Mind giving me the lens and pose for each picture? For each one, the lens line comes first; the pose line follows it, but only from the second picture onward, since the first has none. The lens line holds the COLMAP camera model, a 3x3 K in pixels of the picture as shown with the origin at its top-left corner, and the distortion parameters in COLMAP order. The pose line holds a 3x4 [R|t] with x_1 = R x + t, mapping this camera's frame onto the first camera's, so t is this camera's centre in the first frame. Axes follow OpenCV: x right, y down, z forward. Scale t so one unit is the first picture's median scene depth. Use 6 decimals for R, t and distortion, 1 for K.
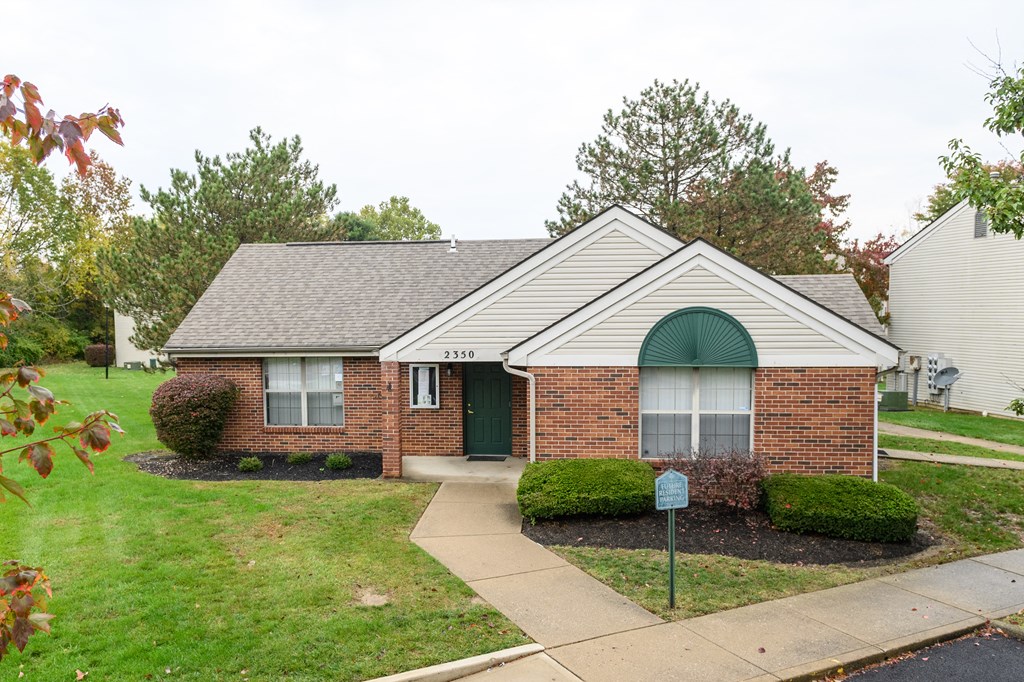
lens RADIAL K [[942.4, 0, 511.8], [0, 942.4, 338.9], [0, 0, 1]] dist [-0.018410, -0.003121]
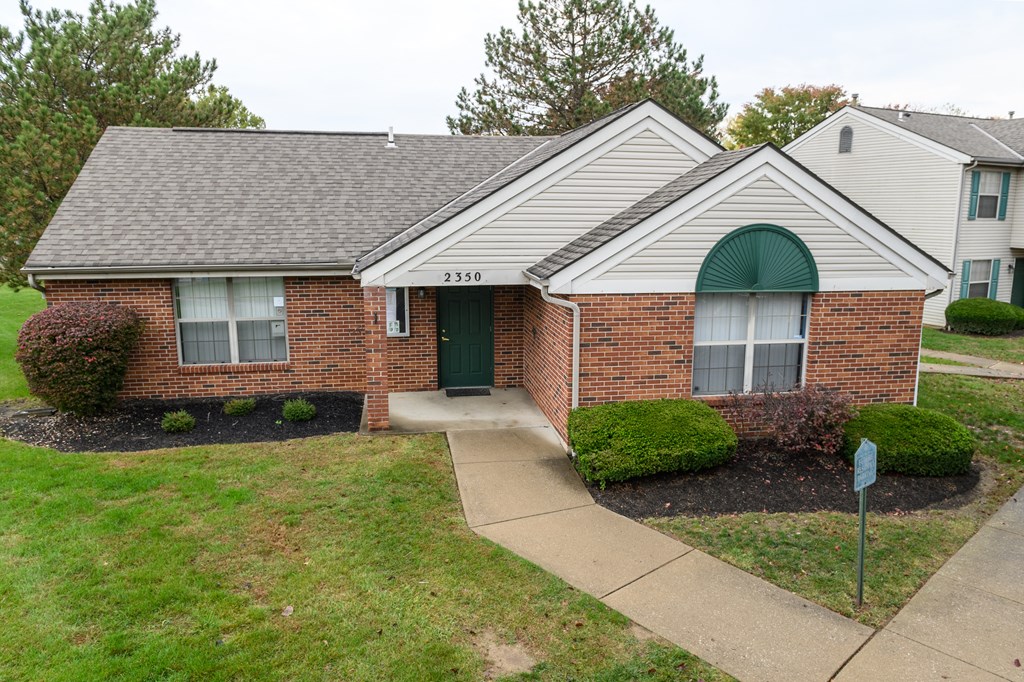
lens RADIAL K [[762.5, 0, 512.5], [0, 762.5, 324.3], [0, 0, 1]] dist [-0.013137, -0.004590]
pose [[0.946466, -0.034469, 0.320959, -0.245329], [-0.007522, 0.991658, 0.128680, -0.029998], [-0.322717, -0.124205, 0.938311, 0.389481]]
